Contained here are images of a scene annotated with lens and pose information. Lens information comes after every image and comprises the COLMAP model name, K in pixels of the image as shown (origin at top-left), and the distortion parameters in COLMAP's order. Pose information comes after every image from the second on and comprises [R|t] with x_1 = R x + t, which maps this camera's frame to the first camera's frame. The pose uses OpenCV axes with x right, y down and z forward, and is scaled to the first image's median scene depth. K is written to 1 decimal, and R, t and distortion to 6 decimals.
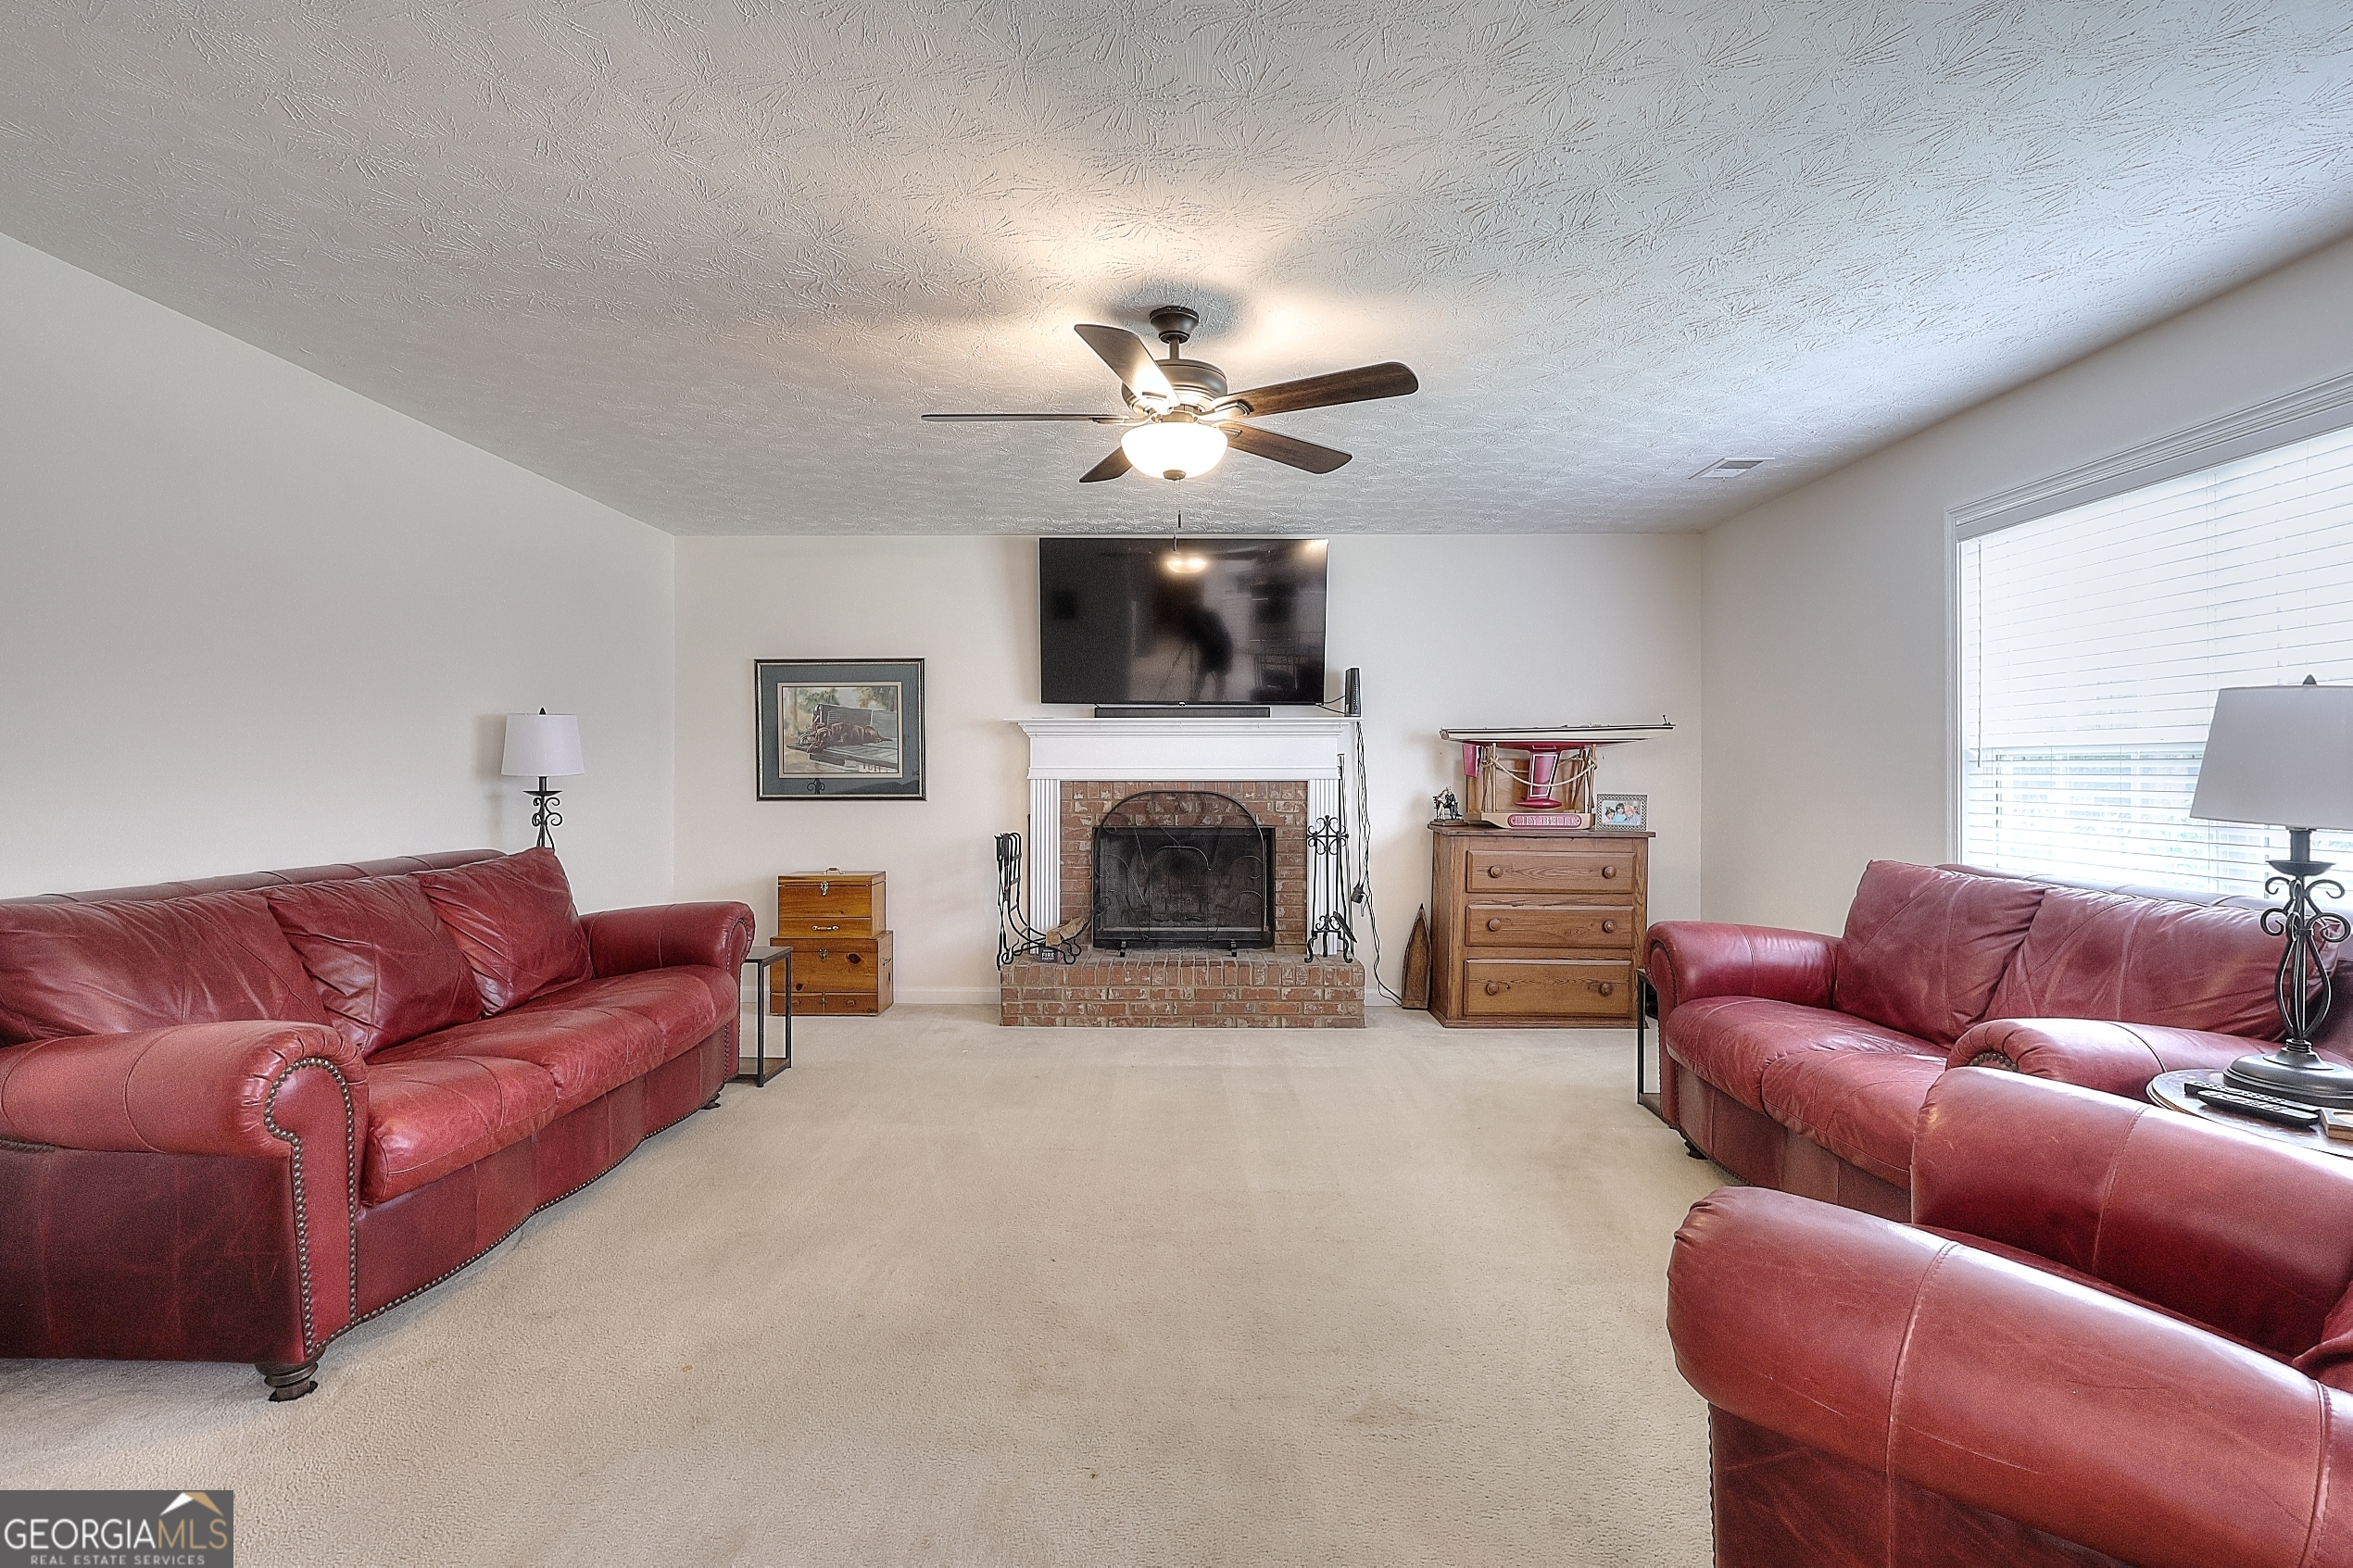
lens RADIAL K [[1092.2, 0, 1180.4], [0, 1092.2, 770.9], [0, 0, 1]] dist [-0.003483, 0.002102]
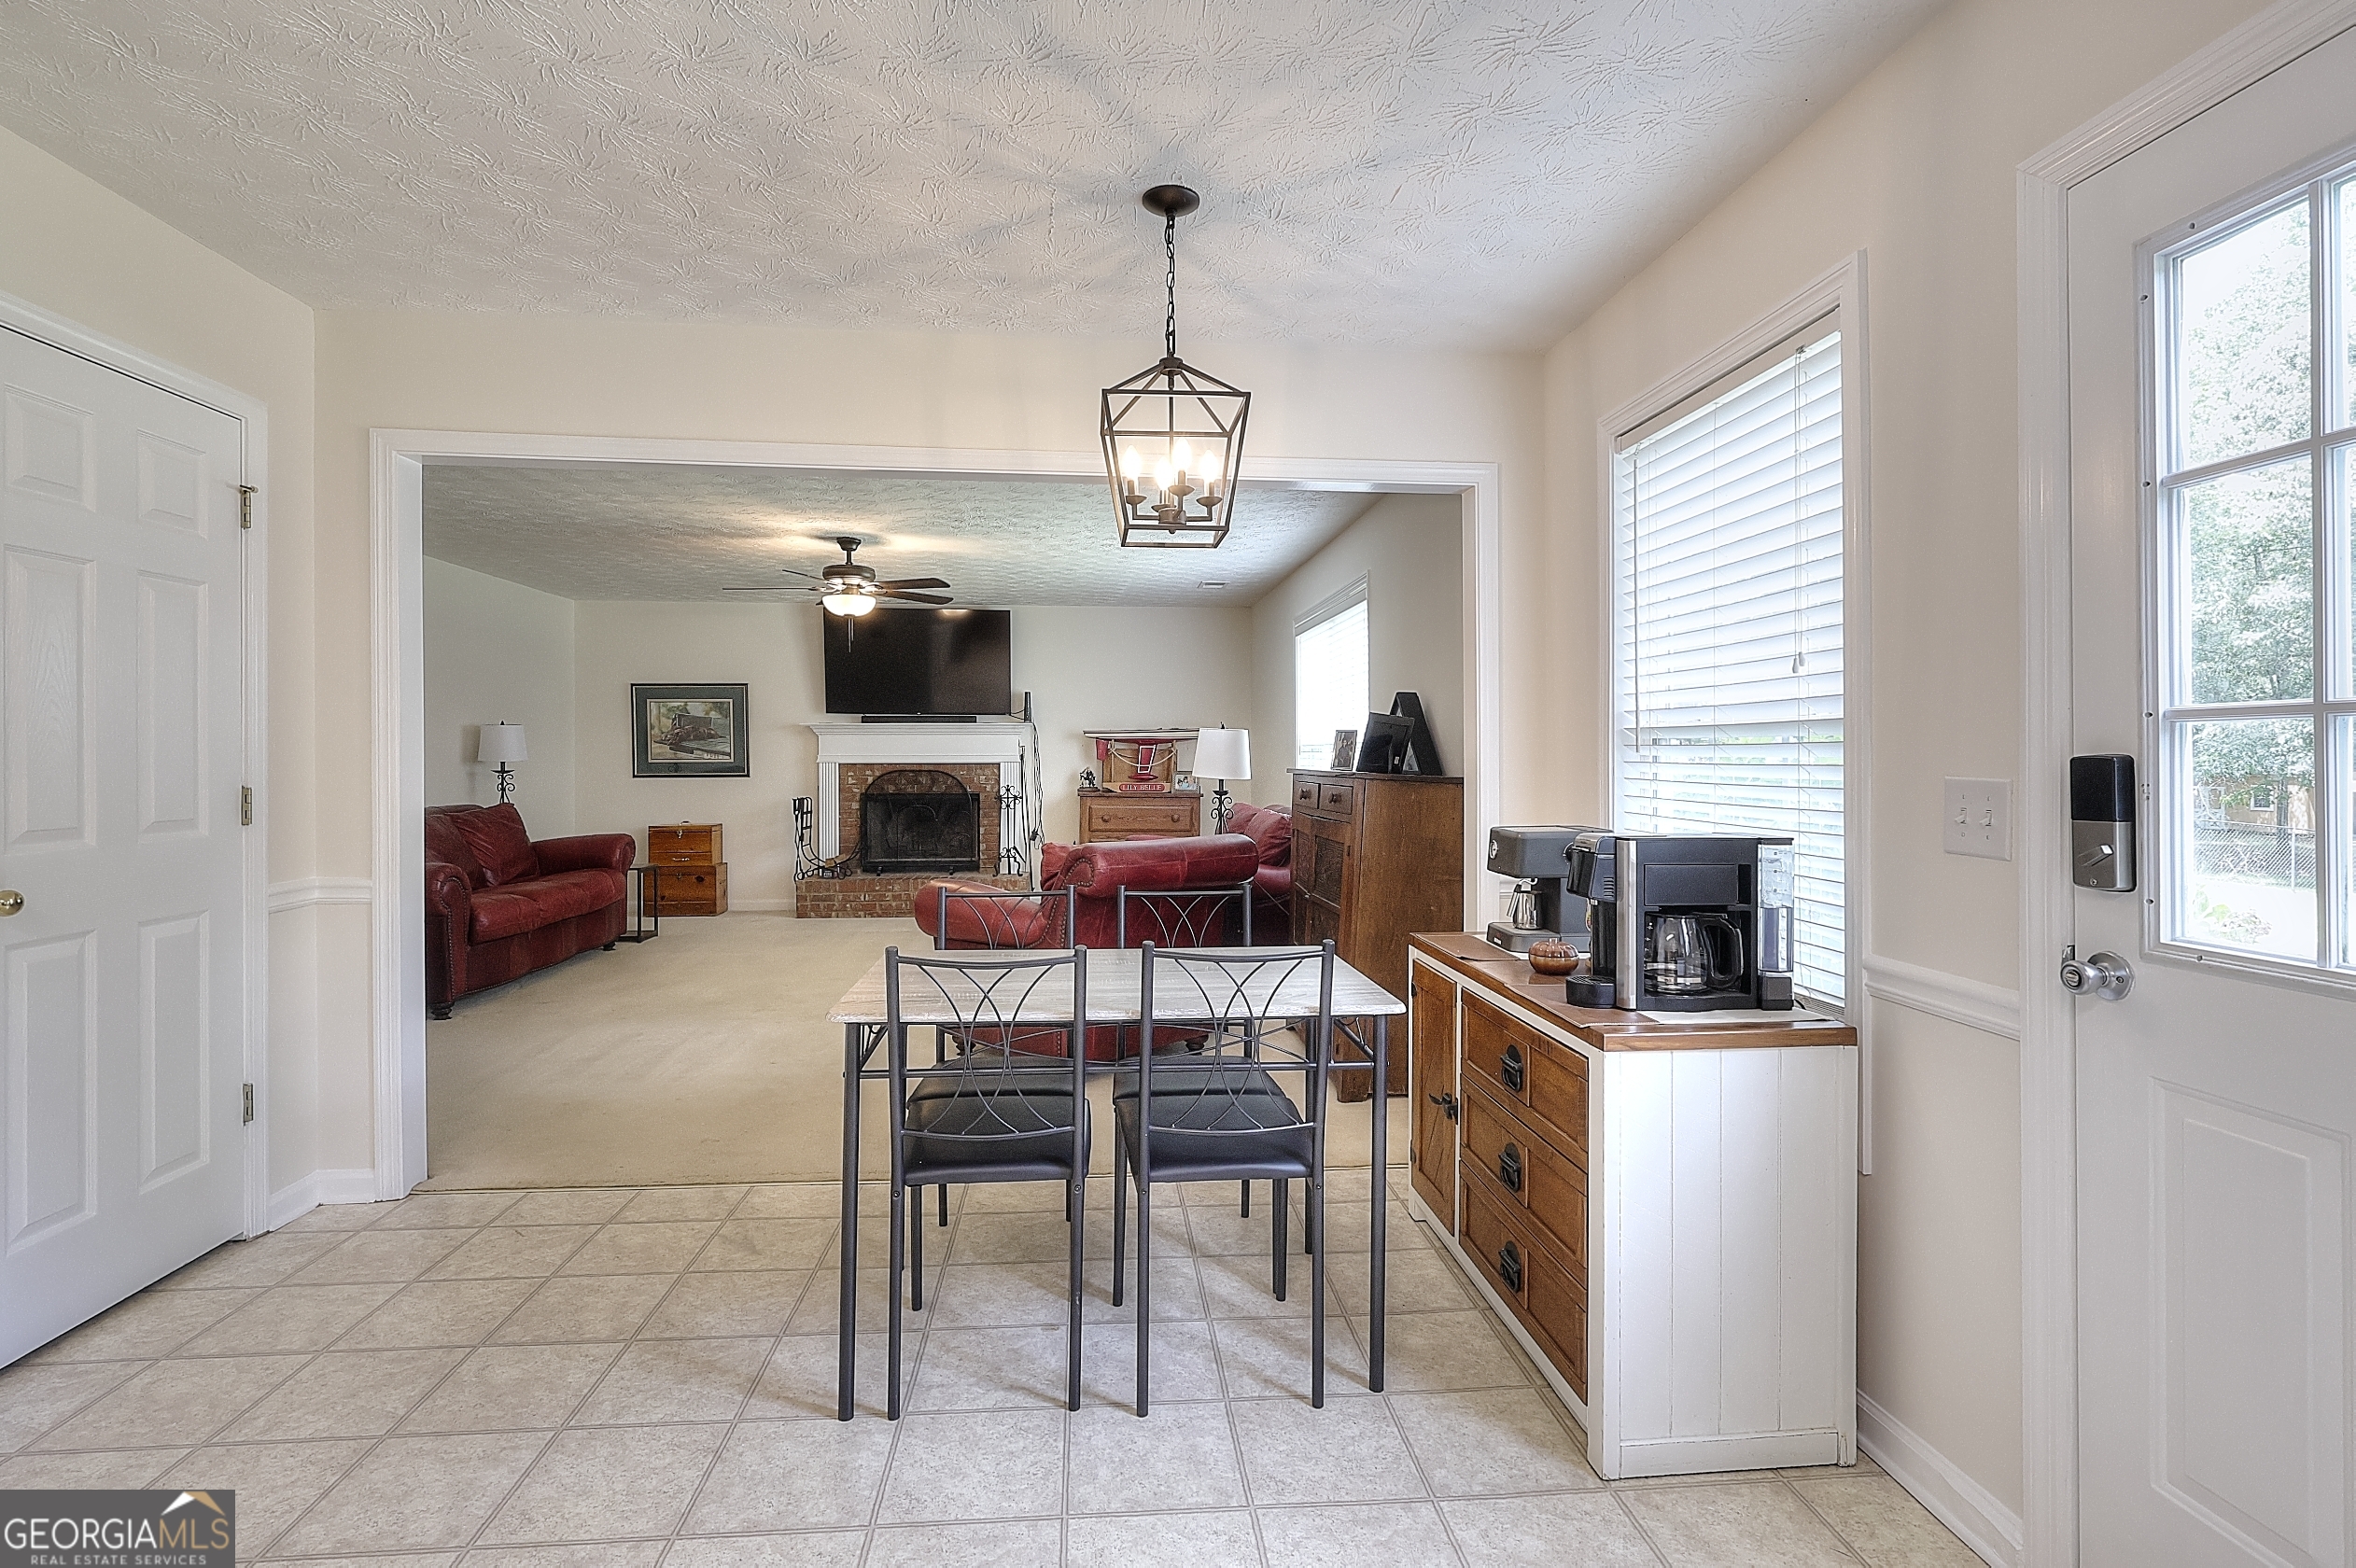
lens RADIAL K [[1093.7, 0, 1181.3], [0, 1093.7, 760.6], [0, 0, 1]] dist [-0.003483, 0.002102]
pose [[0.994279, -0.002336, 0.106786, 0.216761], [0.001737, 0.999982, 0.005701, -0.003372], [-0.106797, -0.005483, 0.994266, -0.619266]]
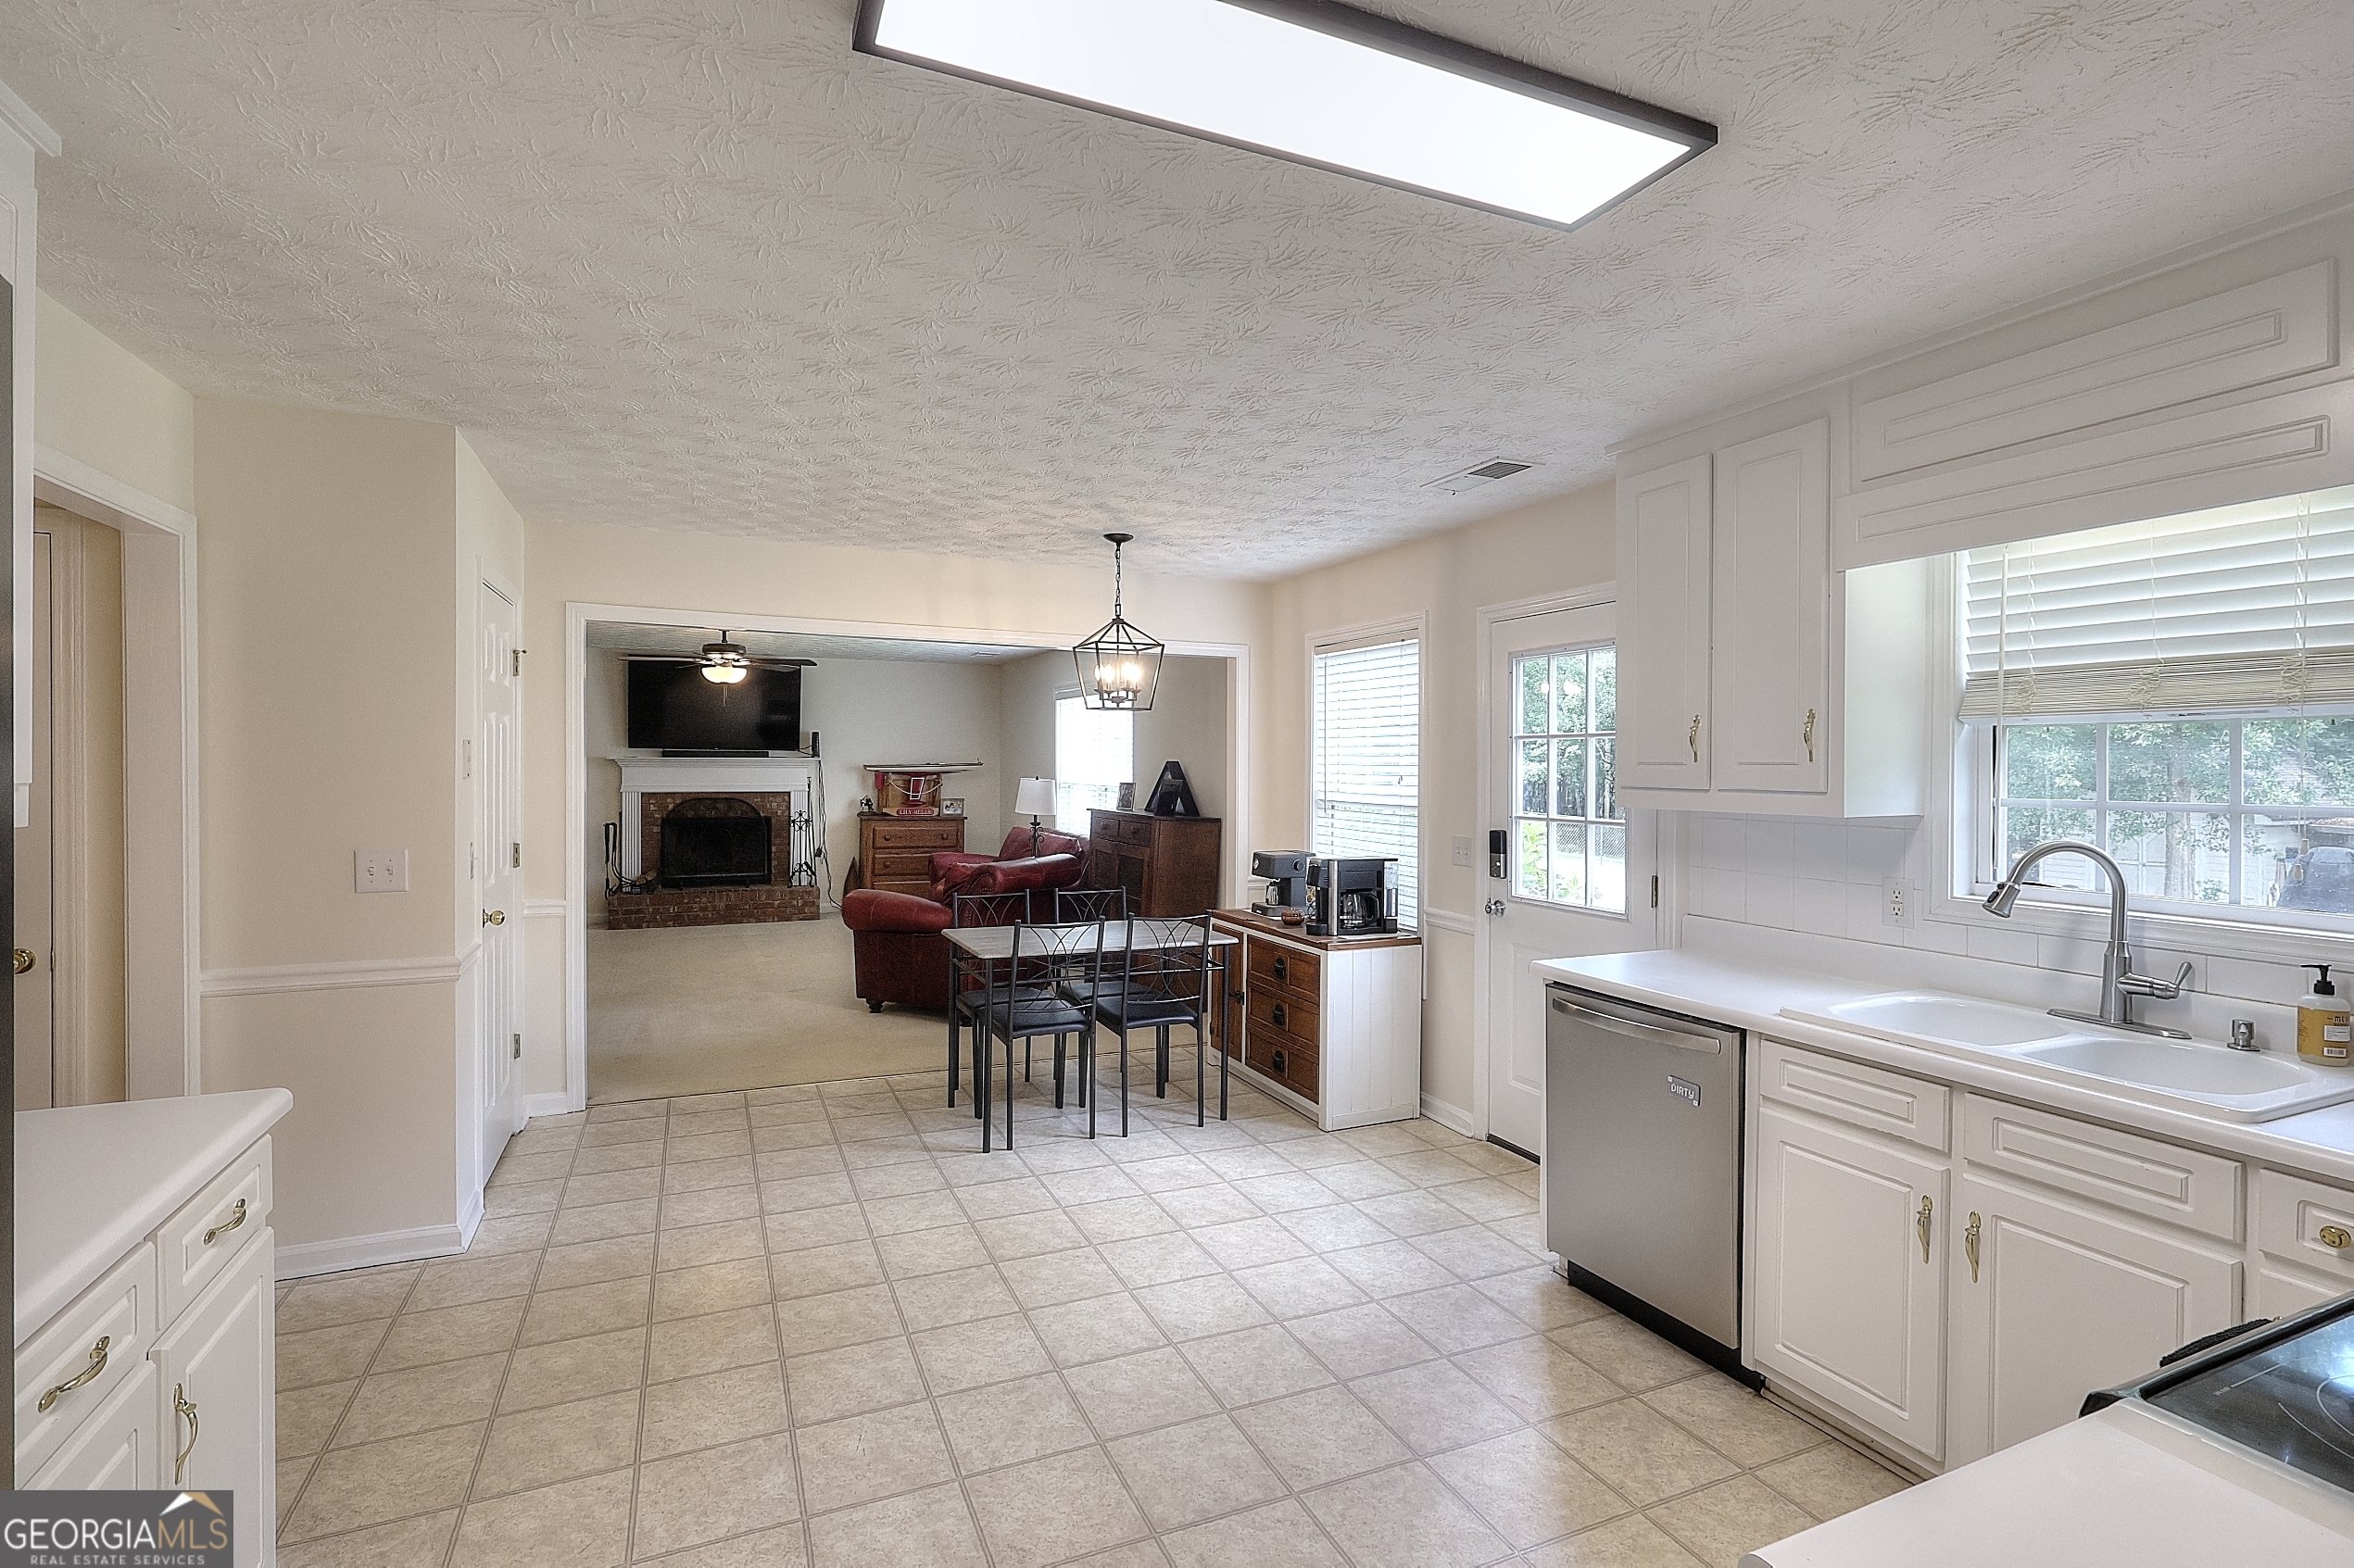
lens RADIAL K [[1092.7, 0, 1181.3], [0, 1092.7, 780.3], [0, 0, 1]] dist [-0.003483, 0.002102]
pose [[0.904877, -0.002054, 0.425668, -0.074611], [-0.007338, 0.999765, 0.020422, -0.055506], [-0.425610, -0.021603, 0.904649, -0.998680]]
